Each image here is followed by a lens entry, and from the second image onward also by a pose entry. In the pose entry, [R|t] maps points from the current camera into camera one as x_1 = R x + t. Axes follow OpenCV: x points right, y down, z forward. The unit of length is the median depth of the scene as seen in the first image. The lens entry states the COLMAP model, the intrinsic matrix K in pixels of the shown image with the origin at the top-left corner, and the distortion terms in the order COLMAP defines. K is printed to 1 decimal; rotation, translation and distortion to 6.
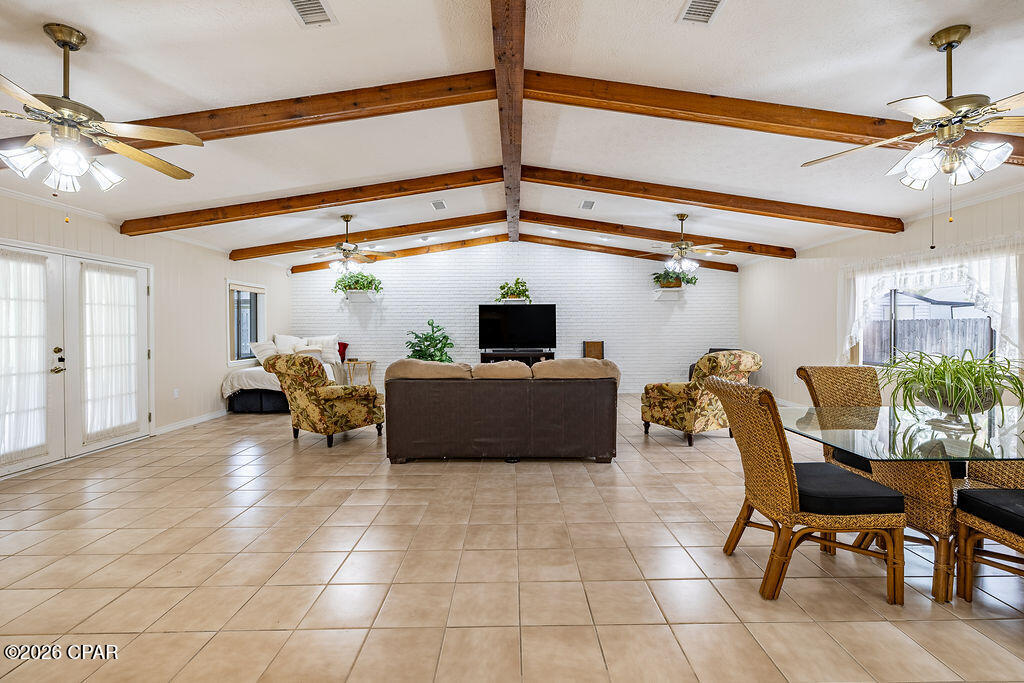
lens RADIAL K [[427.2, 0, 519.4], [0, 427.2, 331.9], [0, 0, 1]] dist [0.000320, 0.000002]
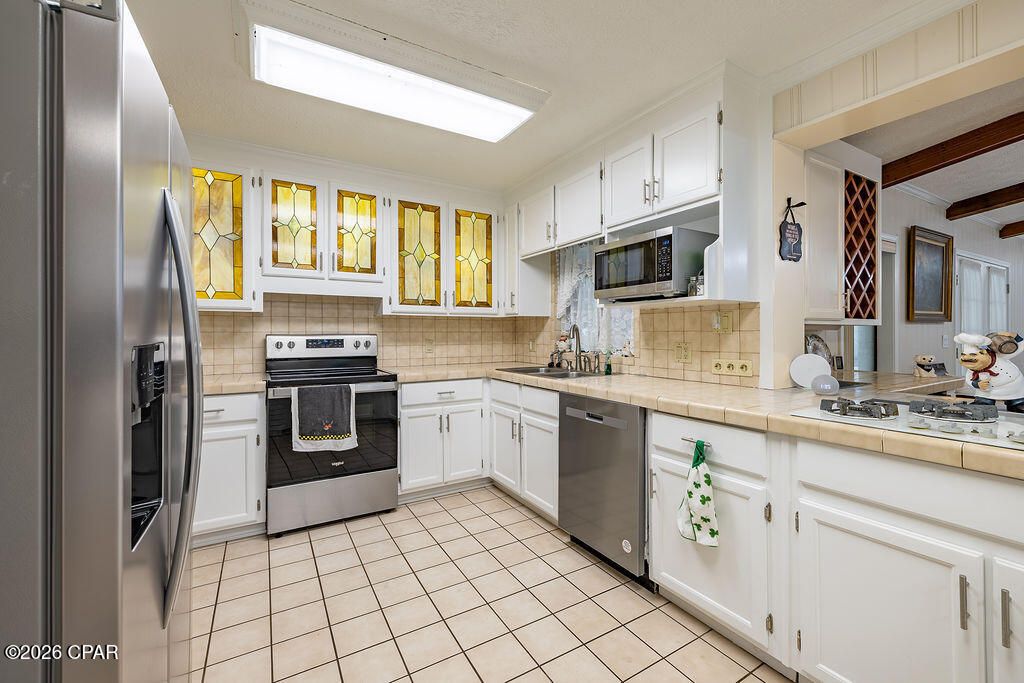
lens RADIAL K [[427.2, 0, 517.6], [0, 427.2, 332.5], [0, 0, 1]] dist [0.000320, 0.000002]
pose [[0.498589, 0.001495, -0.866837, -0.391927], [-0.003317, 0.999994, -0.000183, 0.010564], [0.866832, 0.002966, 0.498592, -0.395293]]
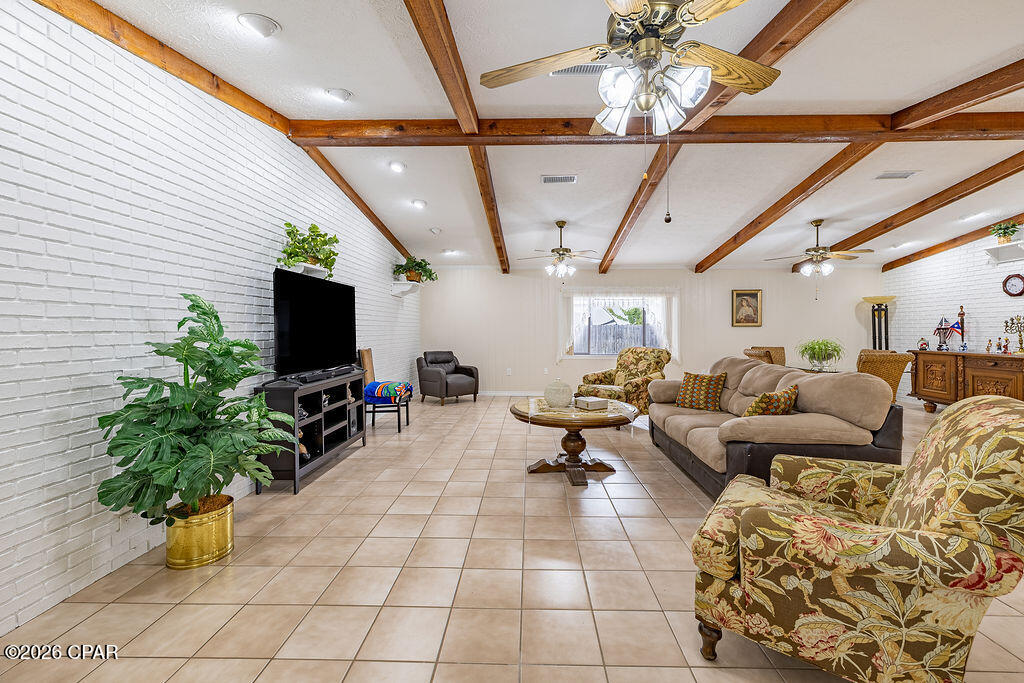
lens RADIAL K [[427.2, 0, 518.9], [0, 427.2, 329.4], [0, 0, 1]] dist [0.000320, 0.000002]
pose [[0.040450, 0.006838, 0.999158, -0.539035], [0.008672, 0.999937, -0.007194, -0.003245], [-0.999144, 0.008956, 0.040388, 0.848877]]
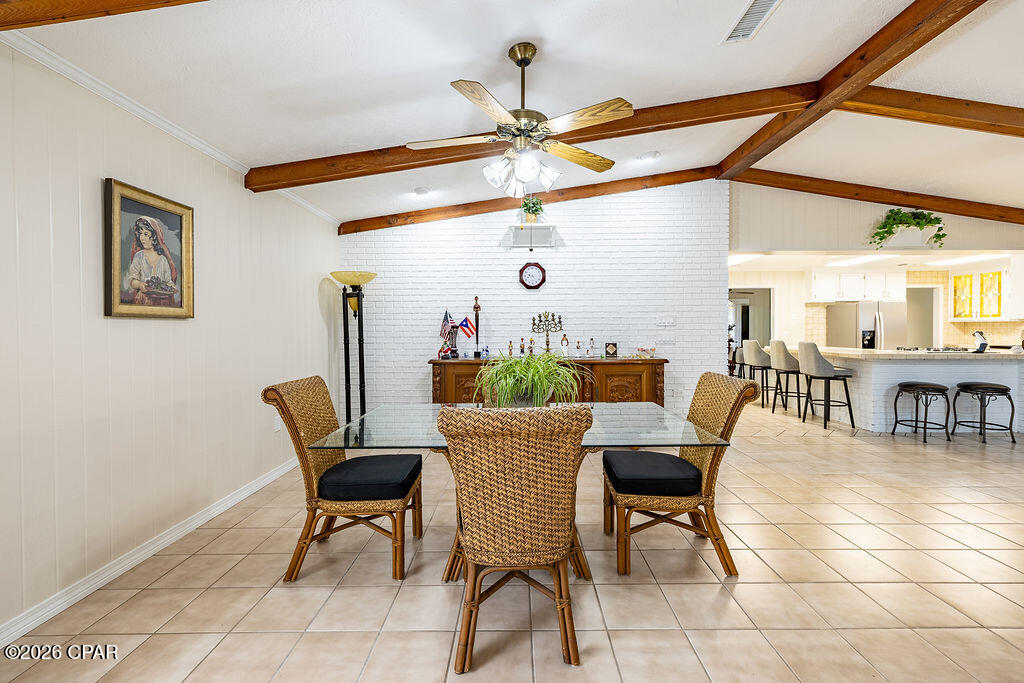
lens RADIAL K [[427.2, 0, 518.1], [0, 427.2, 332.6], [0, 0, 1]] dist [0.000320, 0.000002]
pose [[-0.999877, 0.006525, 0.014230, 0.308883], [0.006773, 0.999825, 0.017433, -0.005550], [-0.014114, 0.017527, -0.999747, 0.629518]]
